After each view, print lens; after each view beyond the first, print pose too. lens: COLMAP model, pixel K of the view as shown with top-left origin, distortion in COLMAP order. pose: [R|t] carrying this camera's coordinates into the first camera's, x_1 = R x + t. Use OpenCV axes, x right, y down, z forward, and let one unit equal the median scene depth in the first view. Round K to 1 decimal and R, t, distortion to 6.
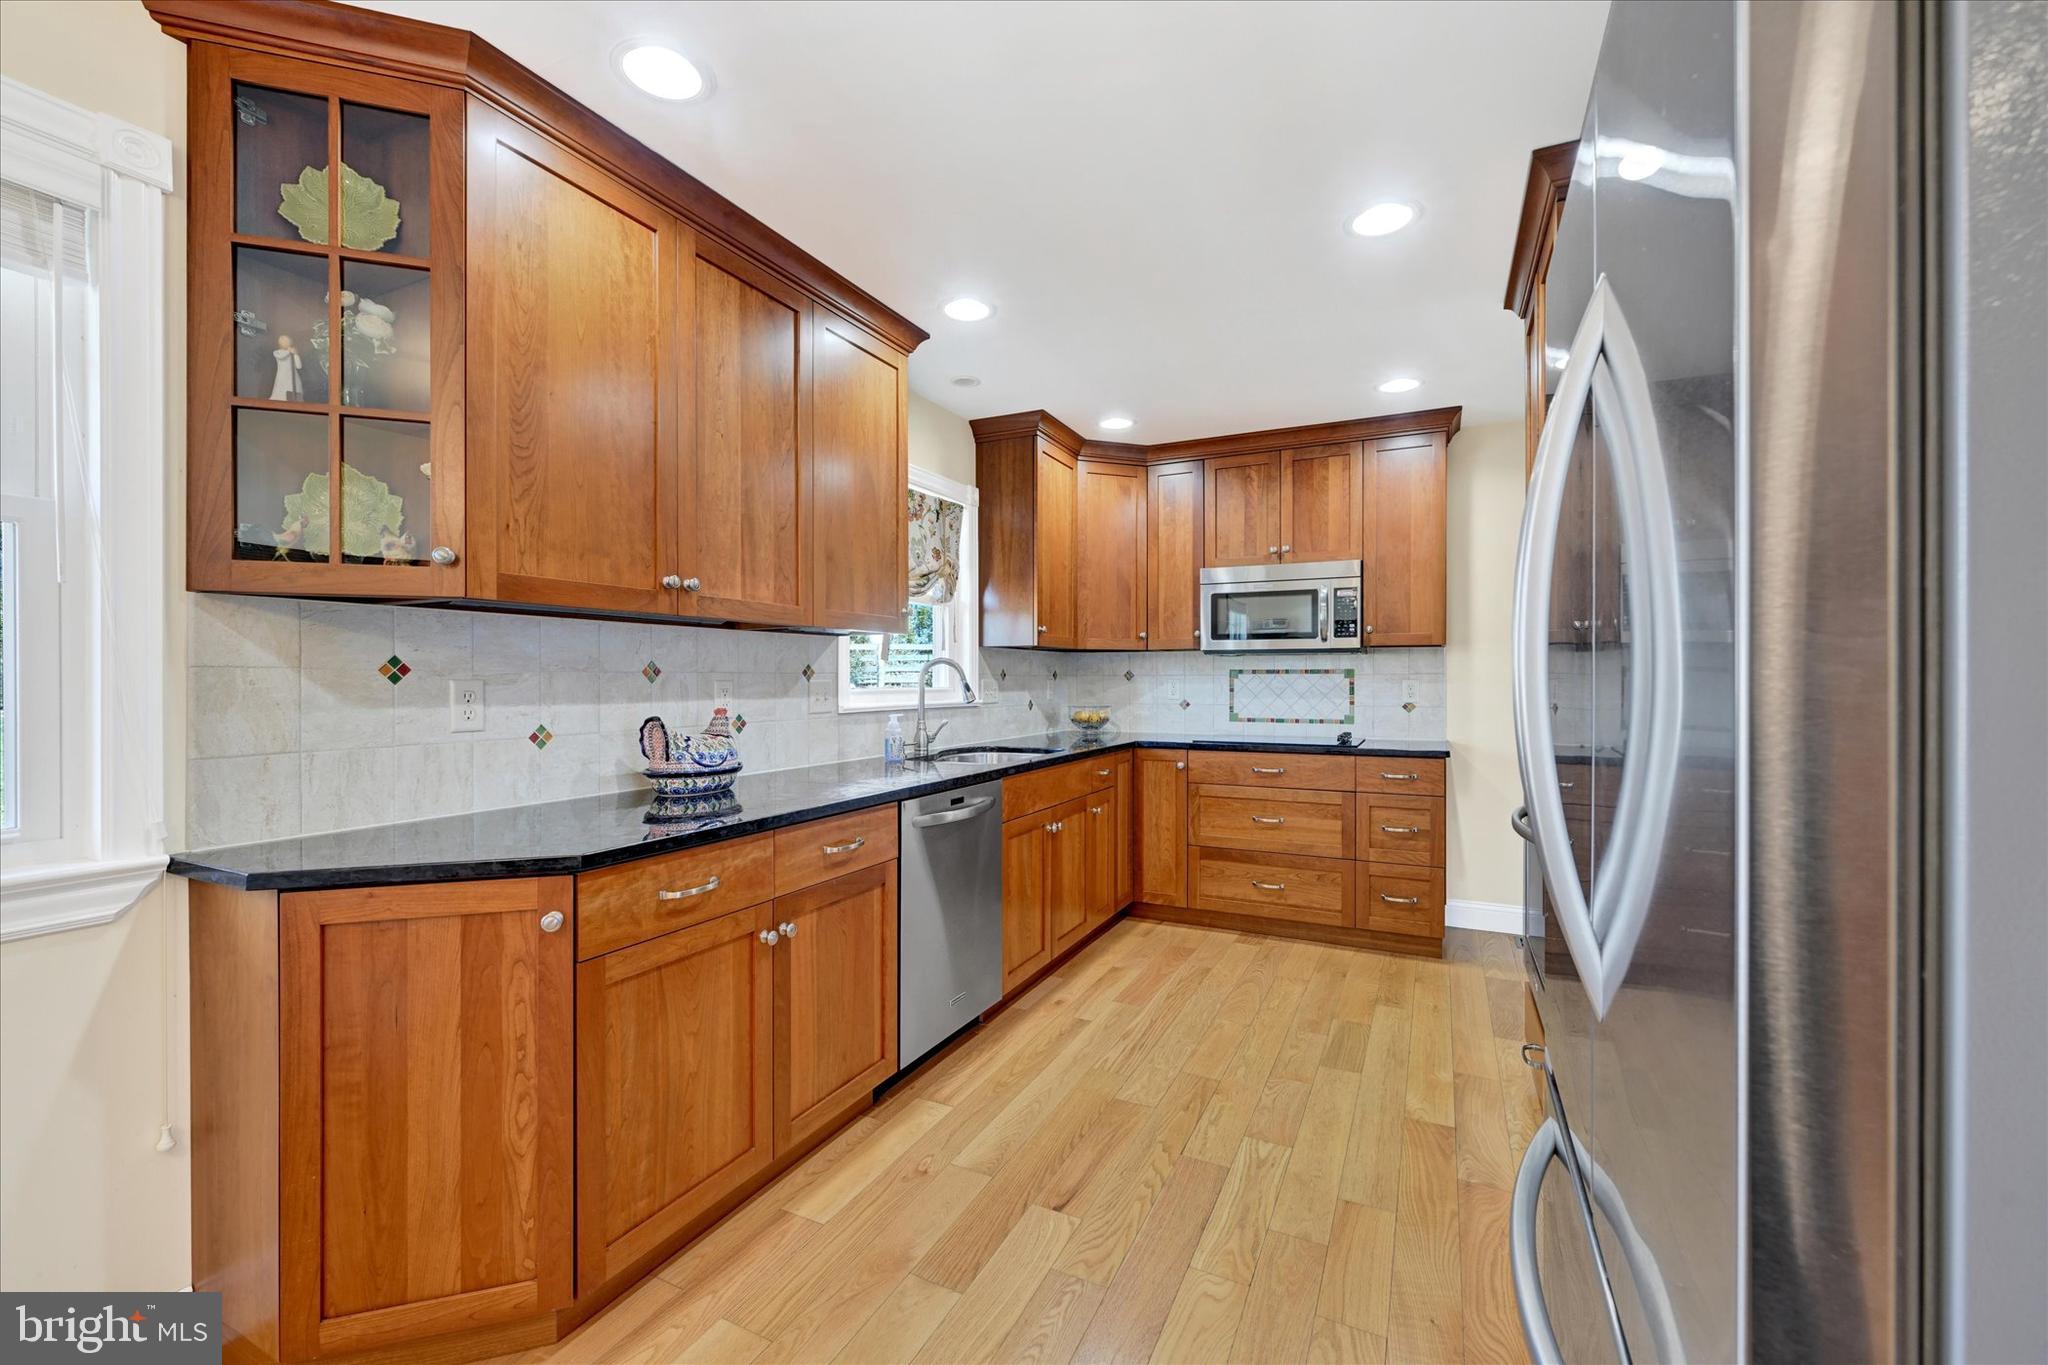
lens RADIAL K [[834.1, 0, 1025.6], [0, 834.1, 682.1], [0, 0, 1]] dist [-0.000063, -0.000336]
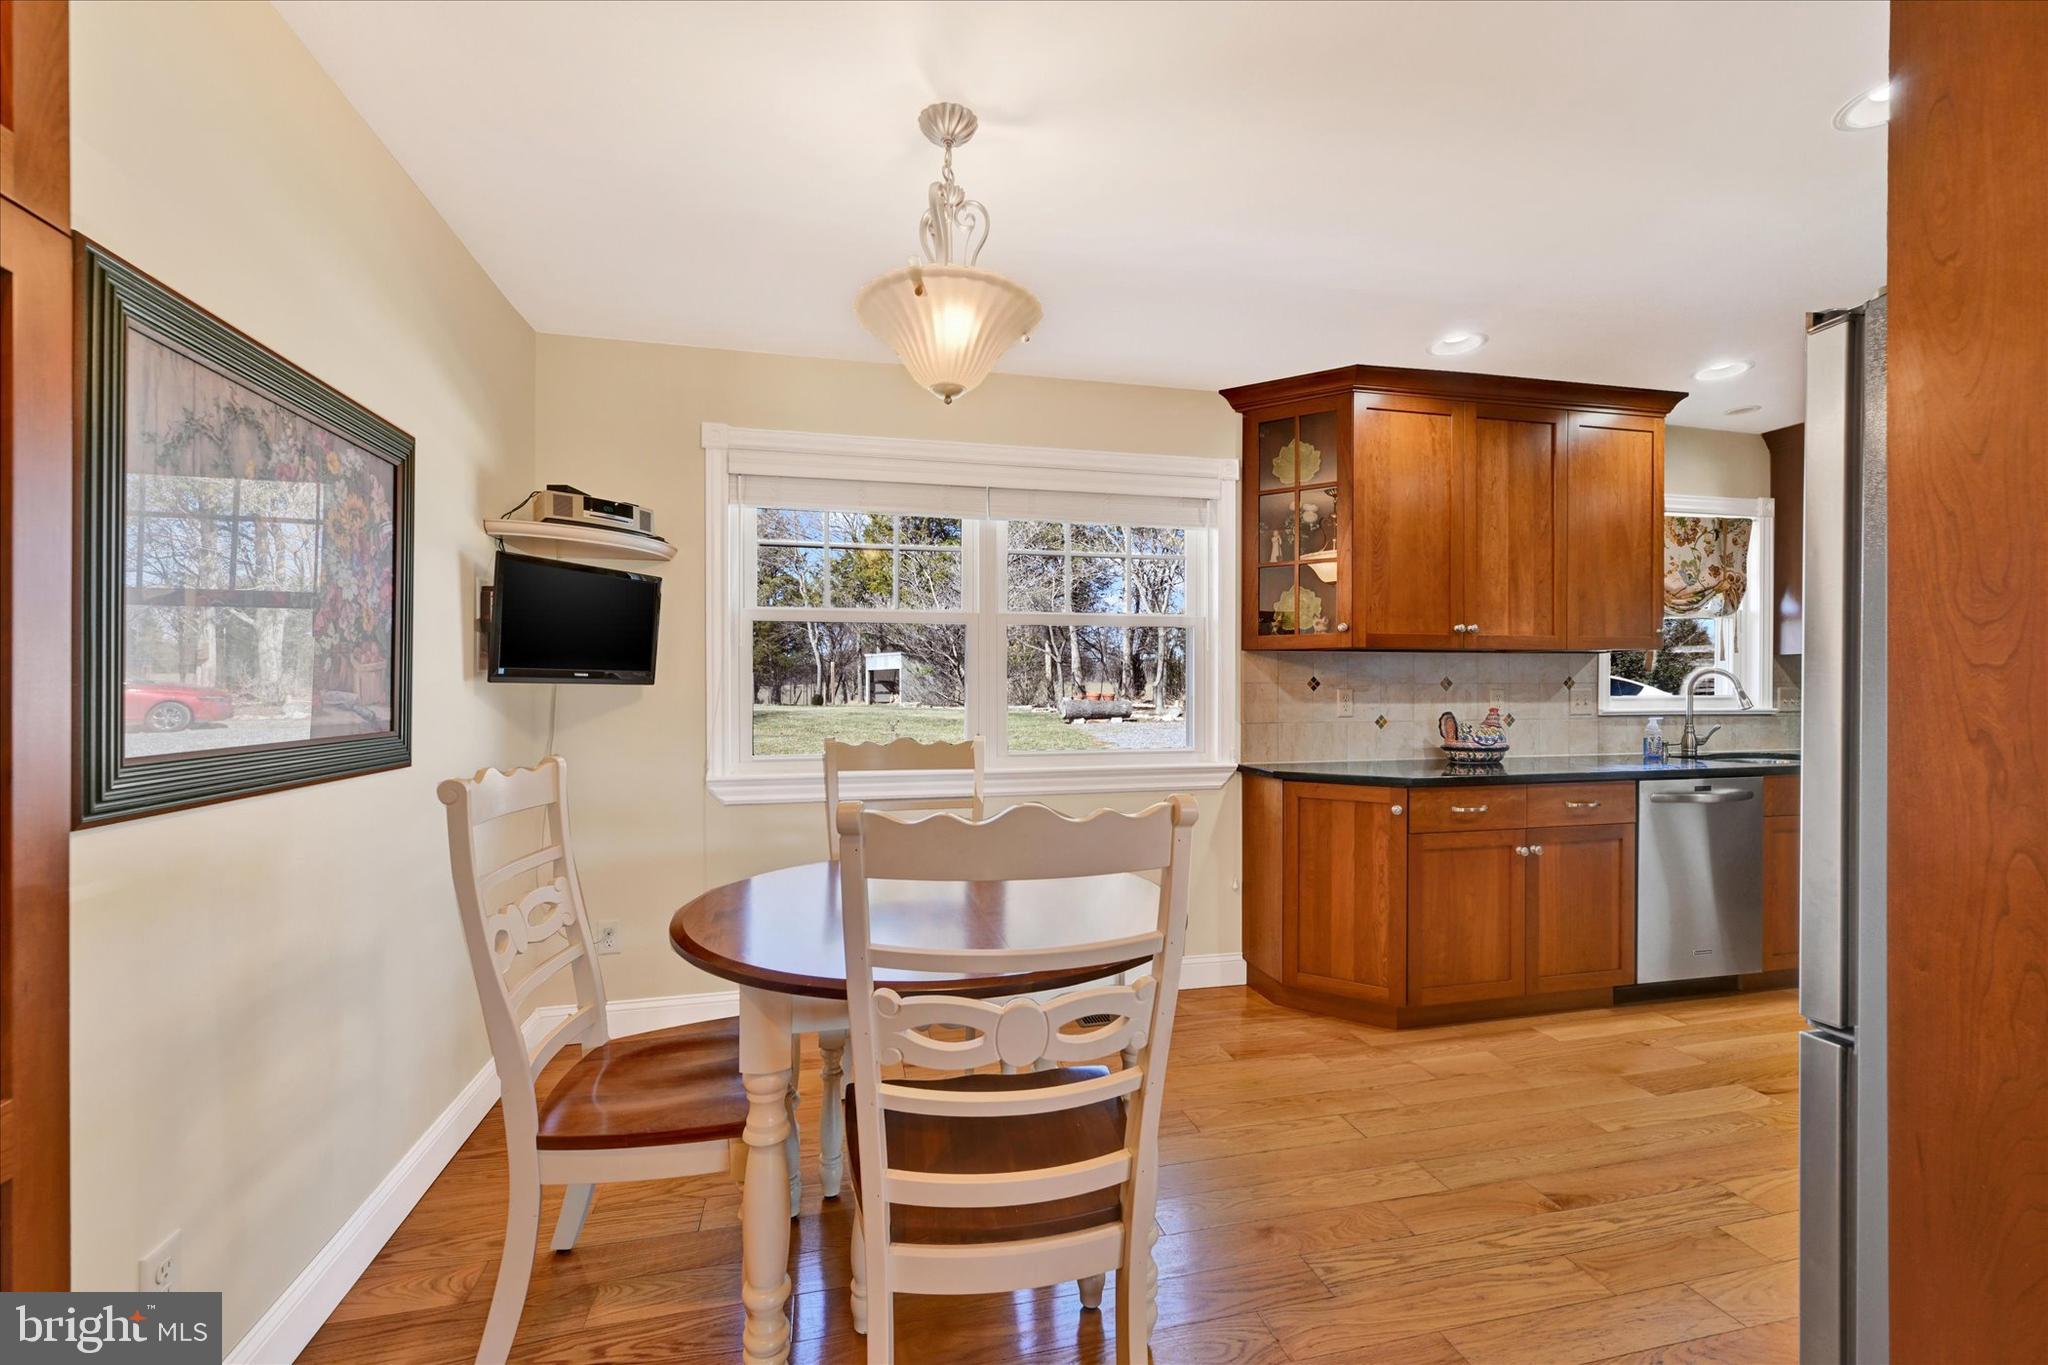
lens RADIAL K [[834.1, 0, 1029.4], [0, 834.1, 699.2], [0, 0, 1]] dist [-0.000063, -0.000336]
pose [[0.639716, 0.007647, -0.768573, 0.267884], [0.000556, 0.999946, 0.010412, 0.000339], [0.768611, -0.007088, 0.639677, -0.634972]]
